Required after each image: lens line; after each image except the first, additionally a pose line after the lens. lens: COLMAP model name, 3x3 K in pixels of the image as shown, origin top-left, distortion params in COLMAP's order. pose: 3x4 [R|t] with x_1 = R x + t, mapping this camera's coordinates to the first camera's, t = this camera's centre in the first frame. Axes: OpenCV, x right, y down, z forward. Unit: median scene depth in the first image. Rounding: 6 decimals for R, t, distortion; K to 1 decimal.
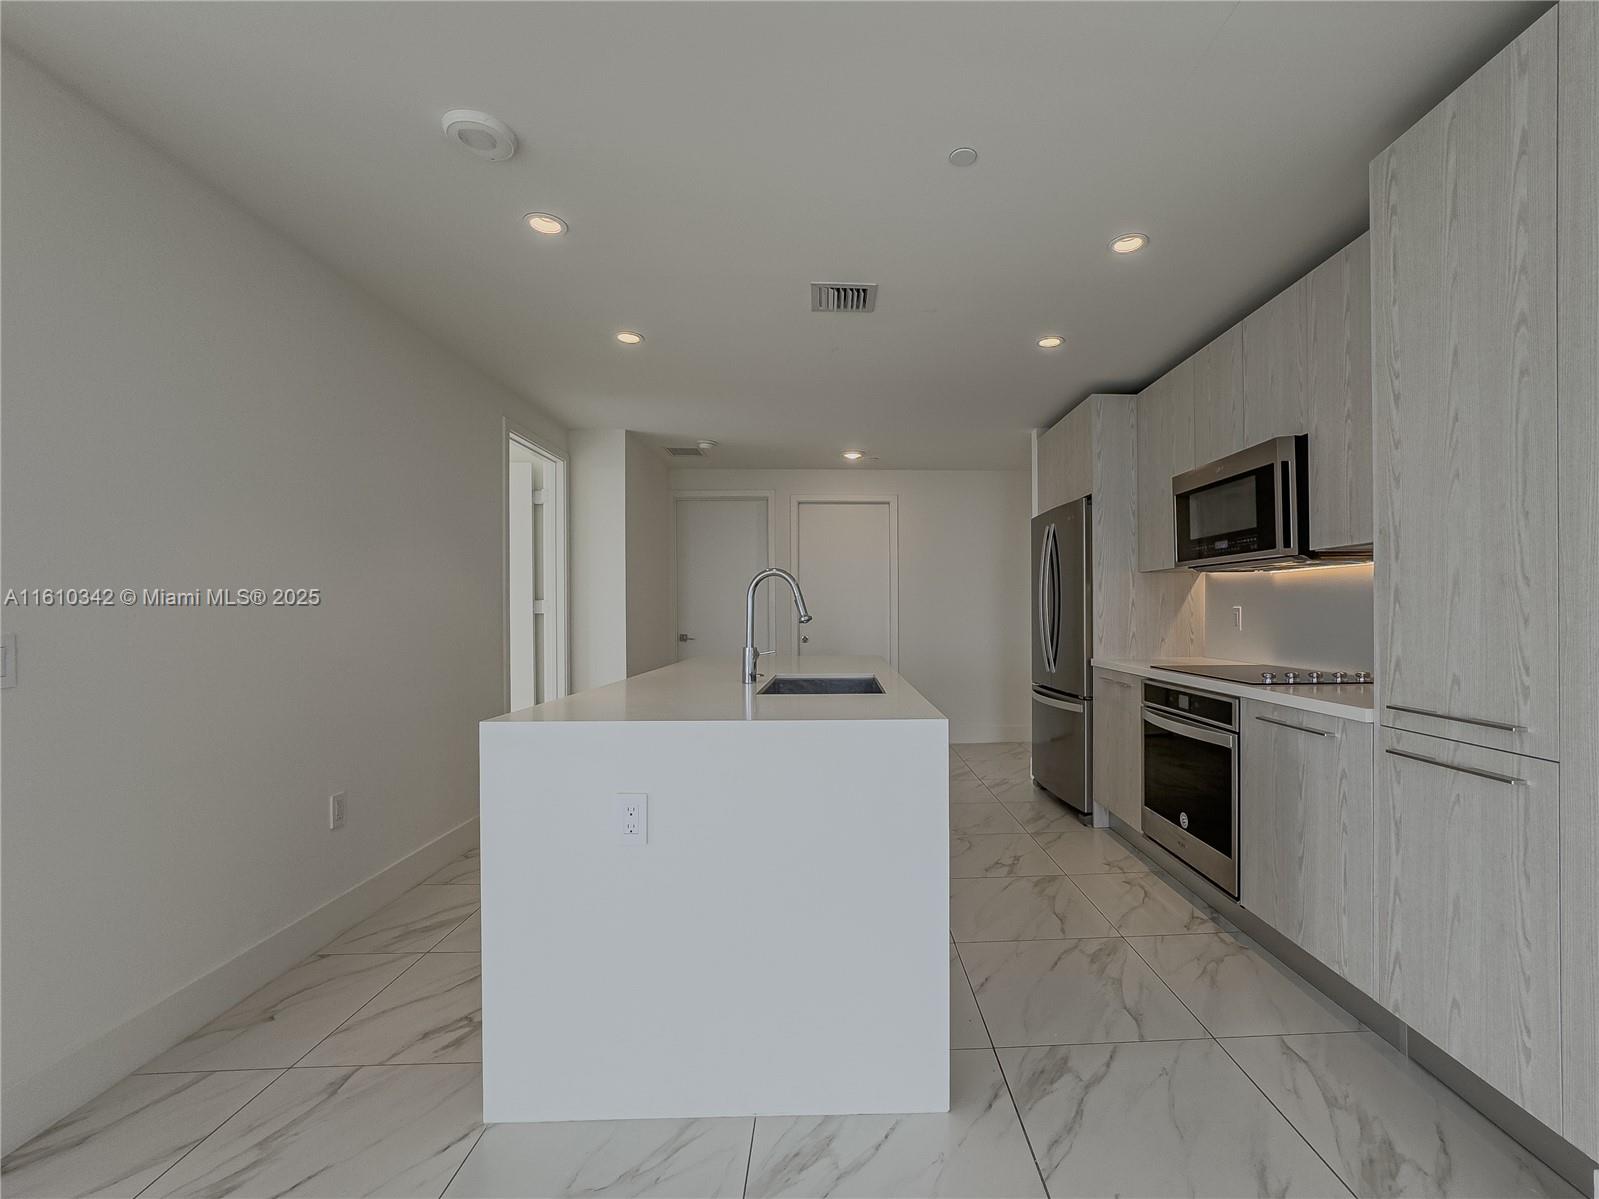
lens RADIAL K [[705.0, 0, 874.6], [0, 705.0, 614.9], [0, 0, 1]] dist [-0.025399, 0.012305]
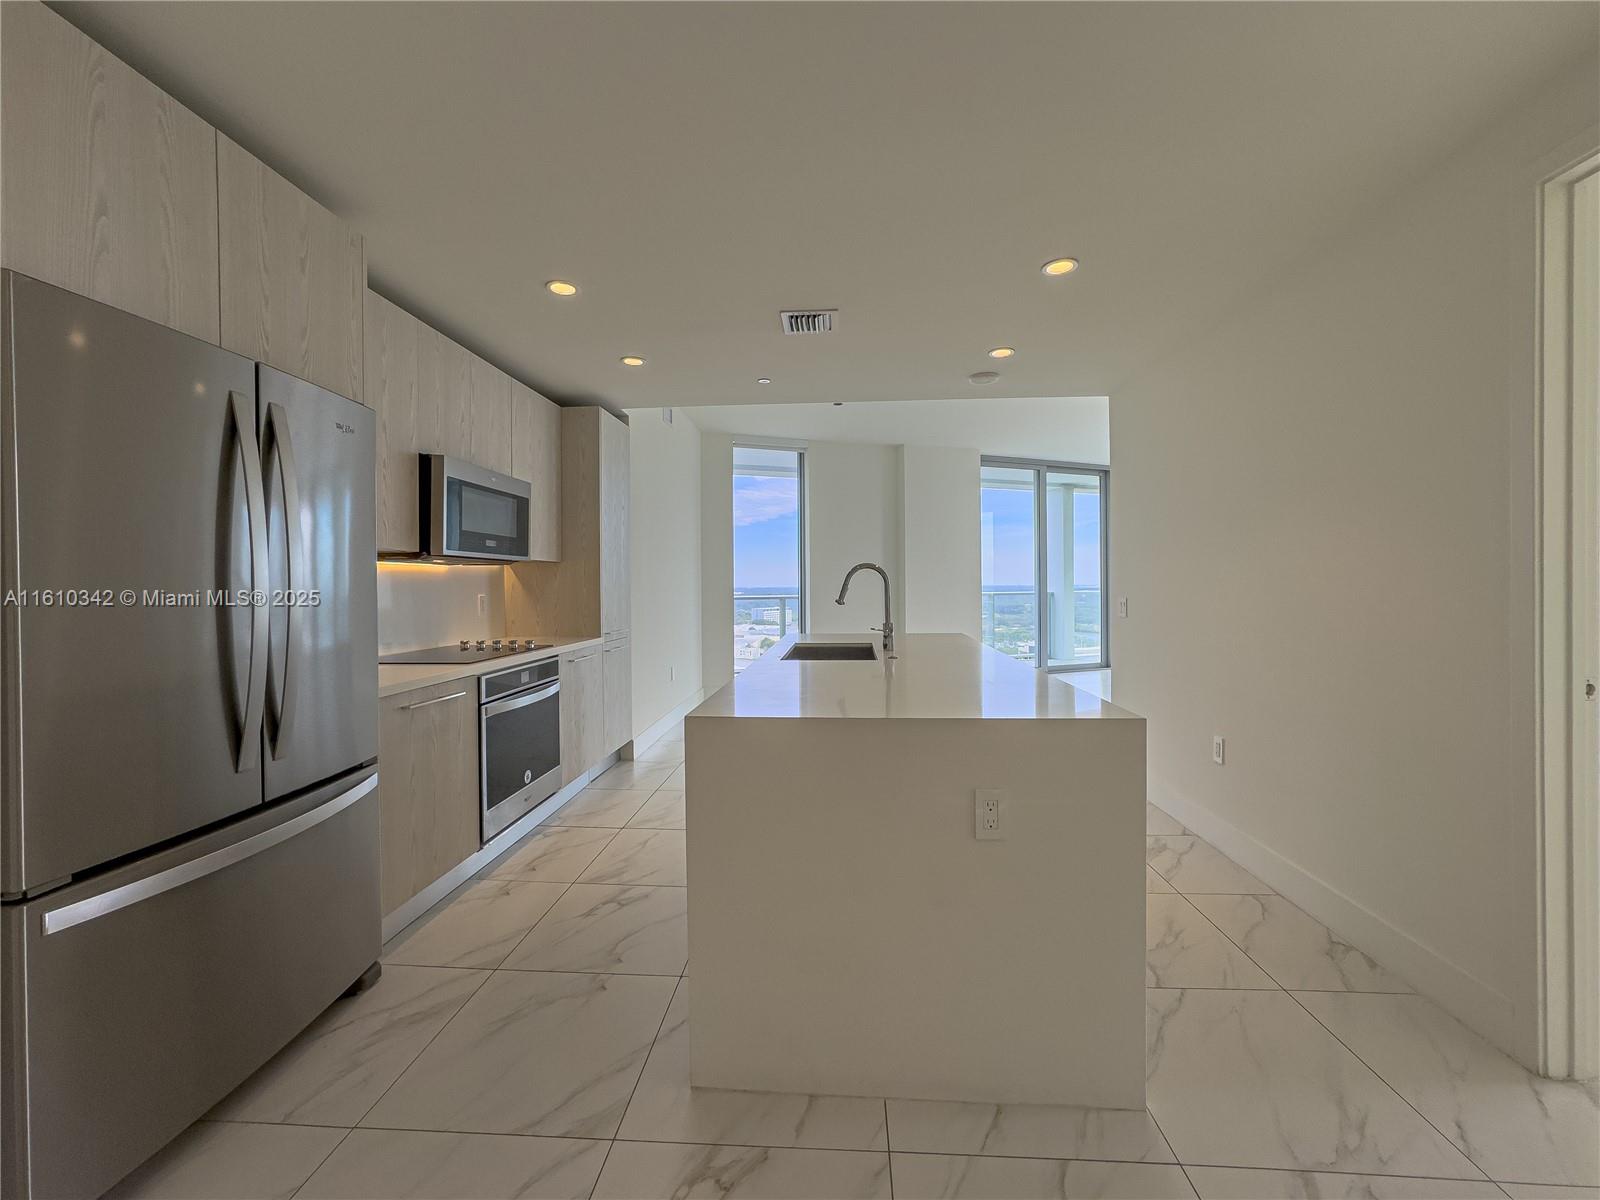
lens RADIAL K [[653.0, 0, 797.1], [0, 653.0, 591.2], [0, 0, 1]] dist [-0.030659, 0.014146]
pose [[-0.990859, 0.012712, 0.134299, -0.175528], [0.014633, 0.999804, 0.013325, -0.029767], [-0.134103, 0.015168, -0.990851, 2.252866]]
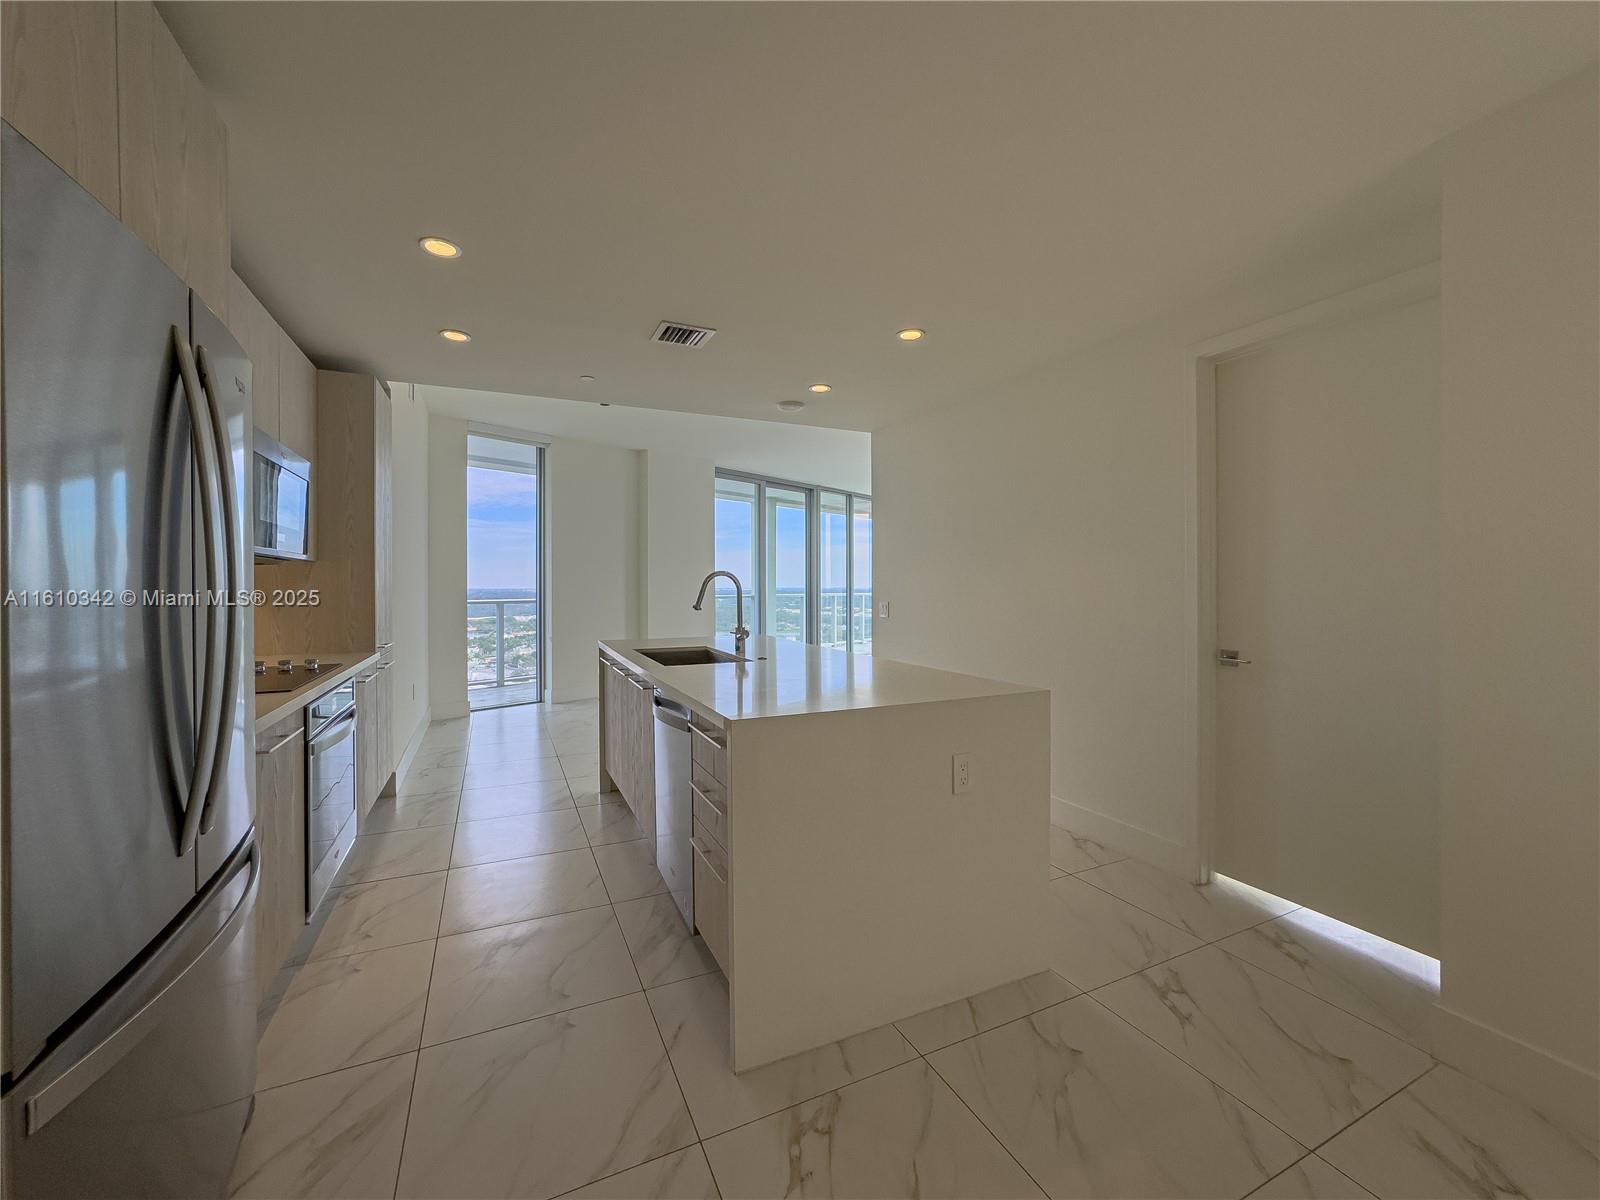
lens RADIAL K [[653.0, 0, 798.8], [0, 653.0, 591.5], [0, 0, 1]] dist [-0.030659, 0.014146]
pose [[-0.931899, 0.011931, -0.362520, 0.188672], [0.007021, 0.999865, 0.014859, -0.041194], [0.362649, 0.011302, -0.931857, 2.283329]]
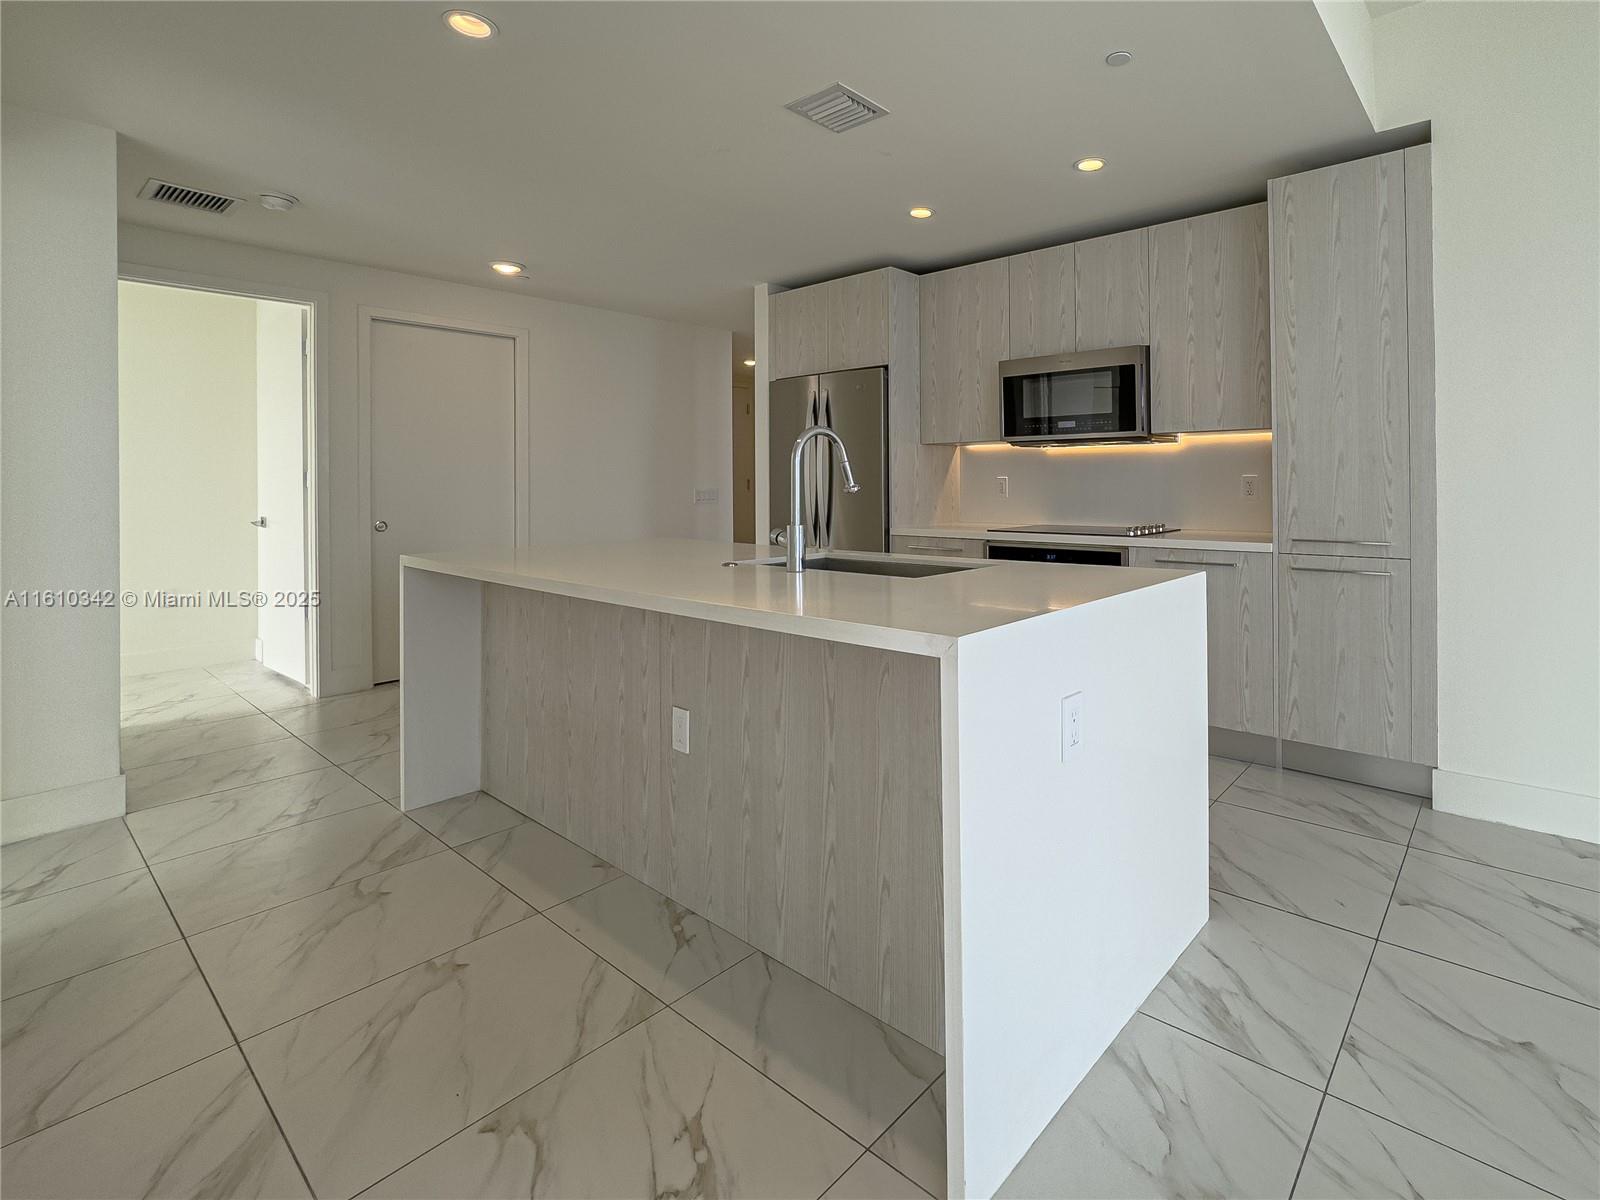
lens RADIAL K [[774.8, 0, 947.8], [0, 774.8, 478.6], [0, 0, 1]] dist [-0.013166, 0.005046]
pose [[0.647806, -0.001898, 0.761803, -0.733200], [0.011663, 0.999904, -0.007426, 0.000344], [-0.761716, 0.013695, 0.647766, 0.328841]]
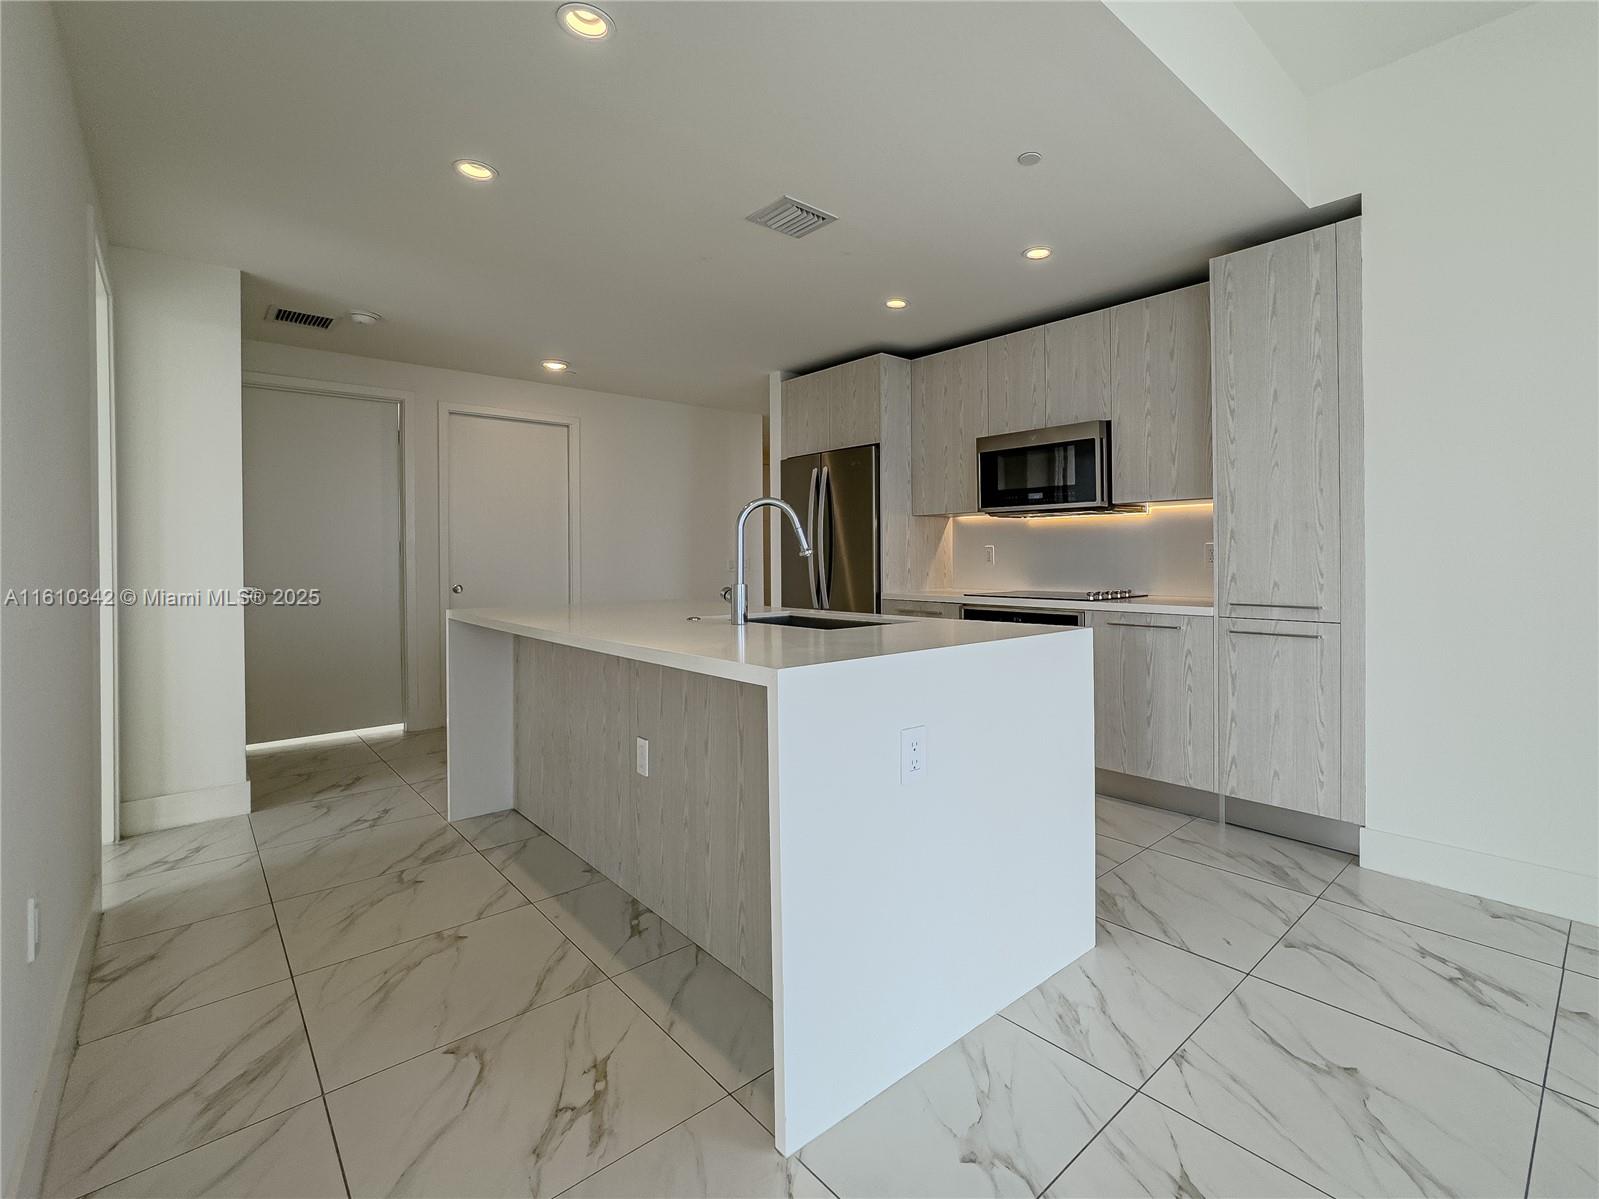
lens RADIAL K [[745.7, 0, 912.1], [0, 745.7, 557.1], [0, 0, 1]] dist [-0.013187, 0.003311]
pose [[0.742057, -0.007199, 0.670298, -0.662695], [0.010817, 0.999941, -0.001236, 0.012445], [-0.670250, 0.008167, 0.742091, 0.153250]]
